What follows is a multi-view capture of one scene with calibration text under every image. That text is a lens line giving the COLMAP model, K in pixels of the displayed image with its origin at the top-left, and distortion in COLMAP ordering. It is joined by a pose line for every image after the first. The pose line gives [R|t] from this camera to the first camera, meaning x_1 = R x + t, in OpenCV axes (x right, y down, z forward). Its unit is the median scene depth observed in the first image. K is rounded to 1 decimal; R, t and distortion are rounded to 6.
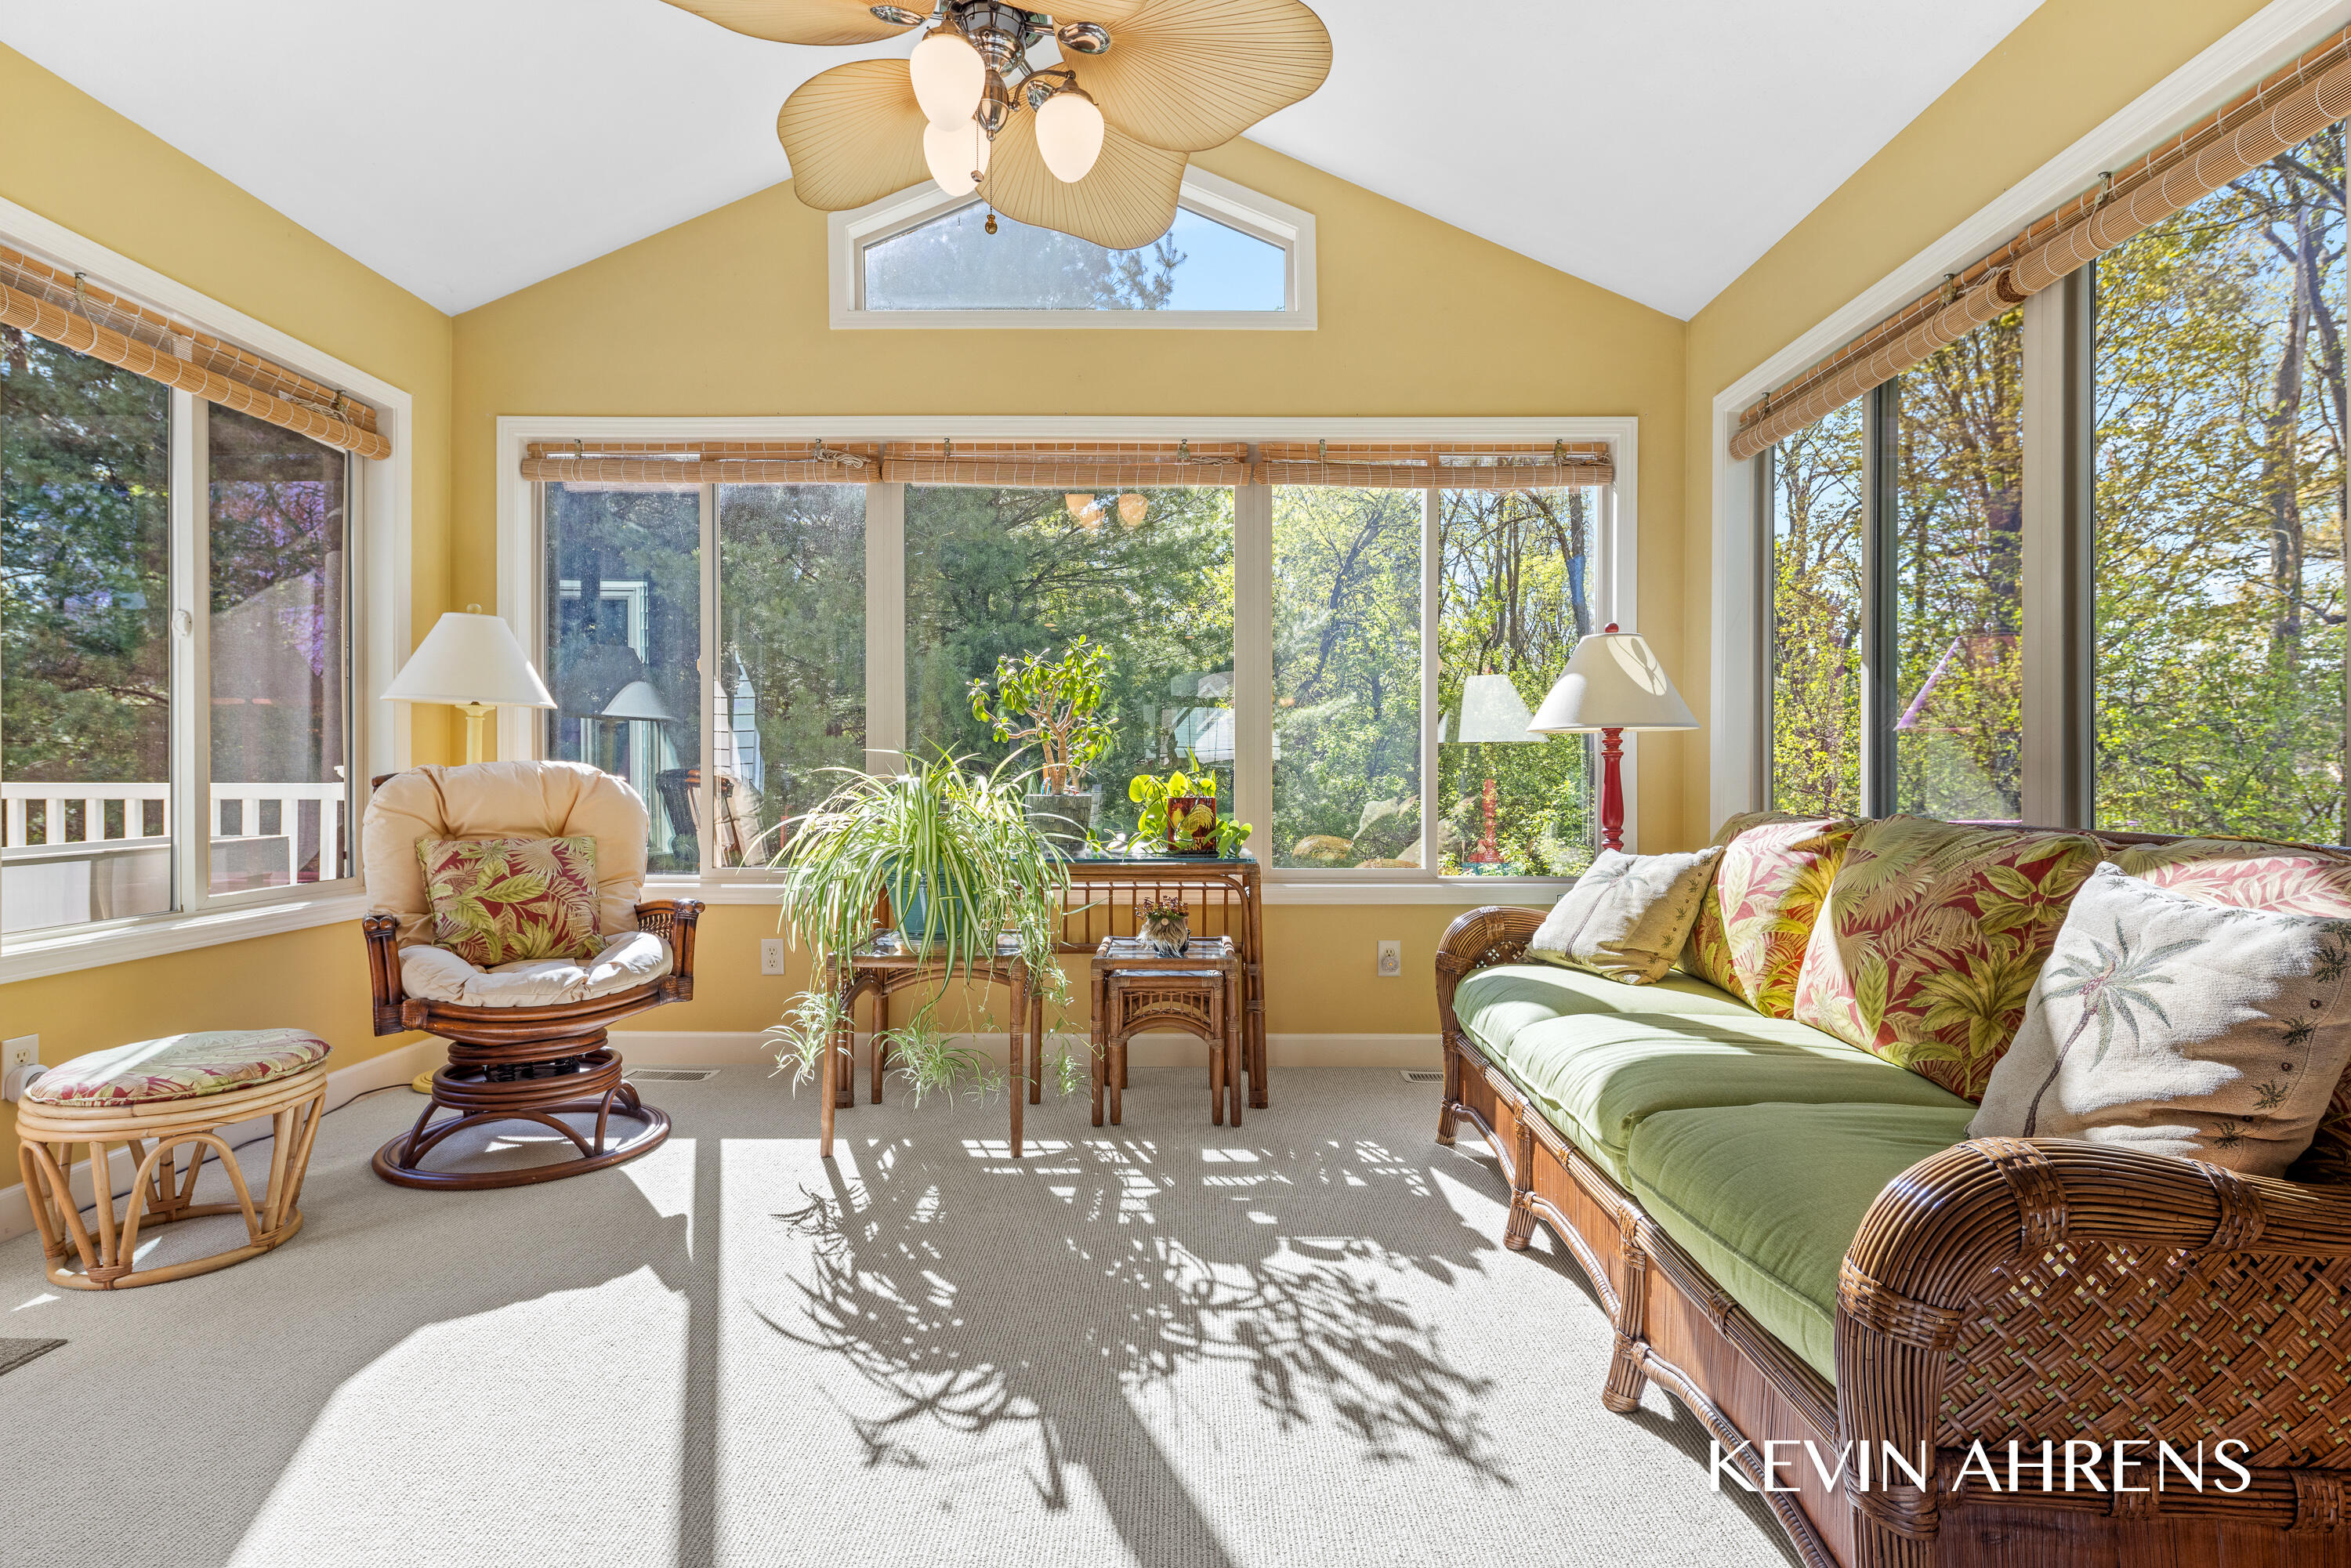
lens RADIAL K [[1135.2, 0, 1175.5], [0, 1135.2, 784.0], [0, 0, 1]] dist [-0.000352, 0.000015]
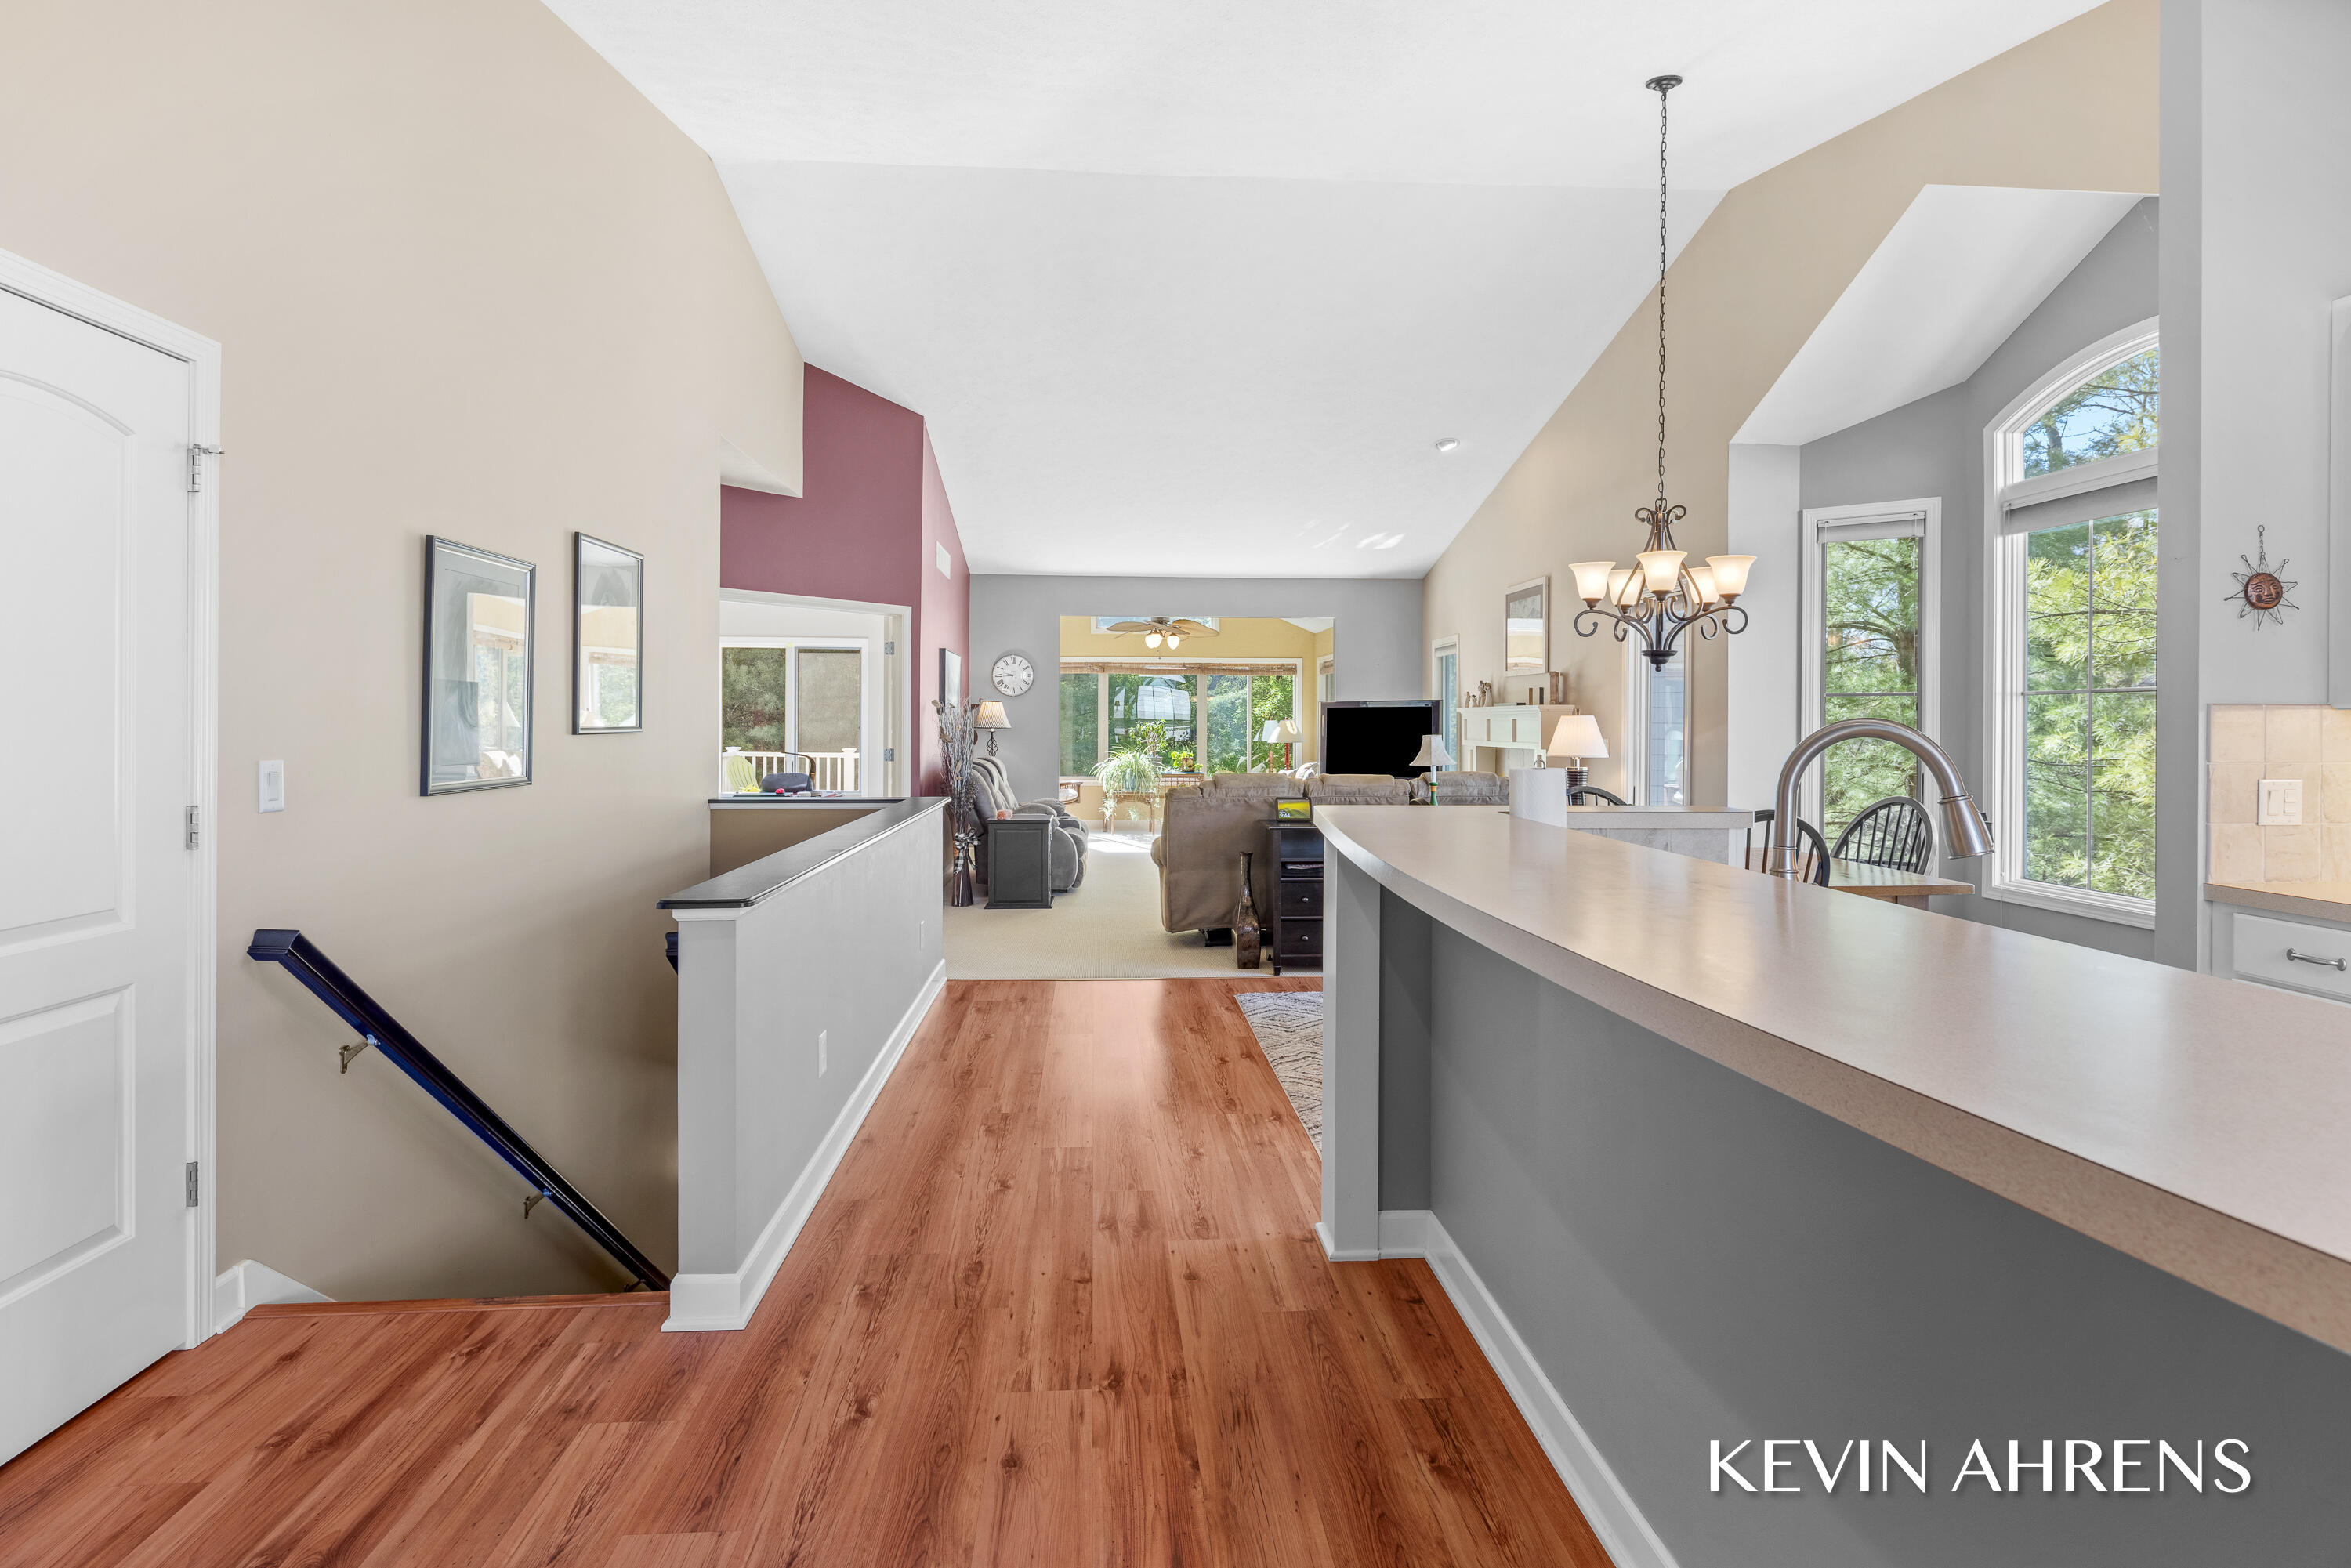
lens RADIAL K [[1159.1, 0, 1180.0], [0, 1159.1, 731.3], [0, 0, 1]] dist [0.002348, 0.000729]
pose [[0.997793, 0.004307, 0.066267, -0.257359], [-0.003624, 0.999939, -0.010416, -0.036040], [-0.066308, 0.010153, 0.997748, -2.820160]]
